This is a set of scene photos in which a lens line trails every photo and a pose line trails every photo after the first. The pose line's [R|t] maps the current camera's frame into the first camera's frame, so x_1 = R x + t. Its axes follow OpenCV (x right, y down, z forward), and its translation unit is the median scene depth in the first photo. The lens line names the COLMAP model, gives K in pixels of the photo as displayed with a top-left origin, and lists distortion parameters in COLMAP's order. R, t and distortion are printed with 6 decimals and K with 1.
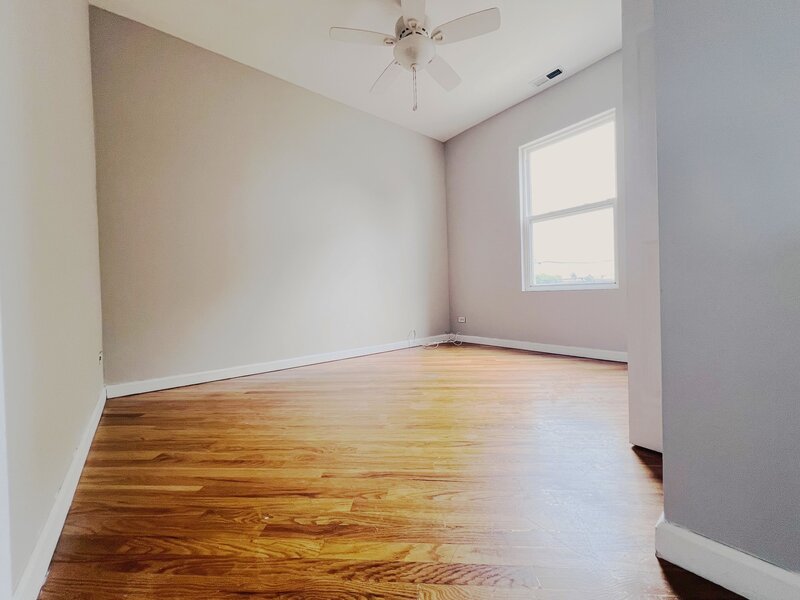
lens RADIAL K [[320.0, 0, 402.3], [0, 320.0, 297.7], [0, 0, 1]] dist [-0.002315, 0.000591]
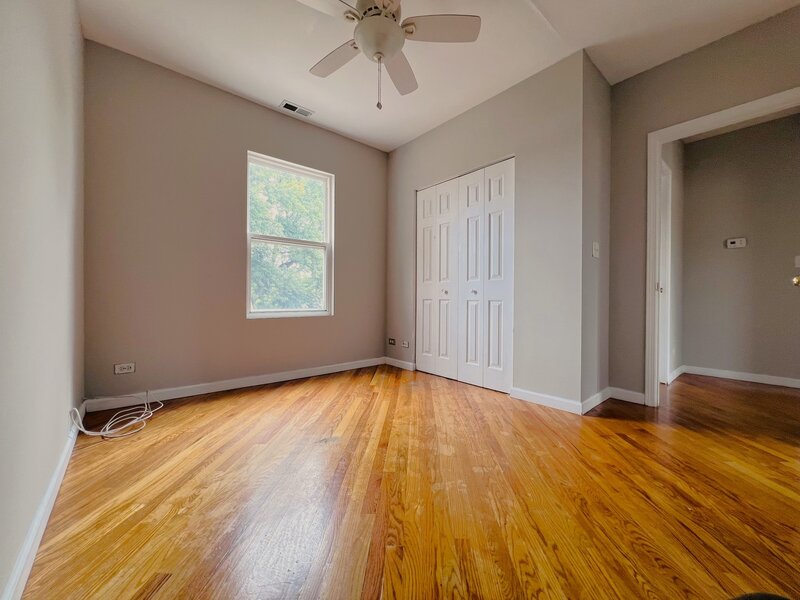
lens RADIAL K [[320.0, 0, 404.2], [0, 320.0, 302.9], [0, 0, 1]] dist [-0.002315, 0.000591]
pose [[-0.016522, 0.011637, 0.999796, -0.771876], [0.029451, 0.999504, -0.011147, -0.082508], [-0.999430, 0.029261, -0.016856, 0.967227]]
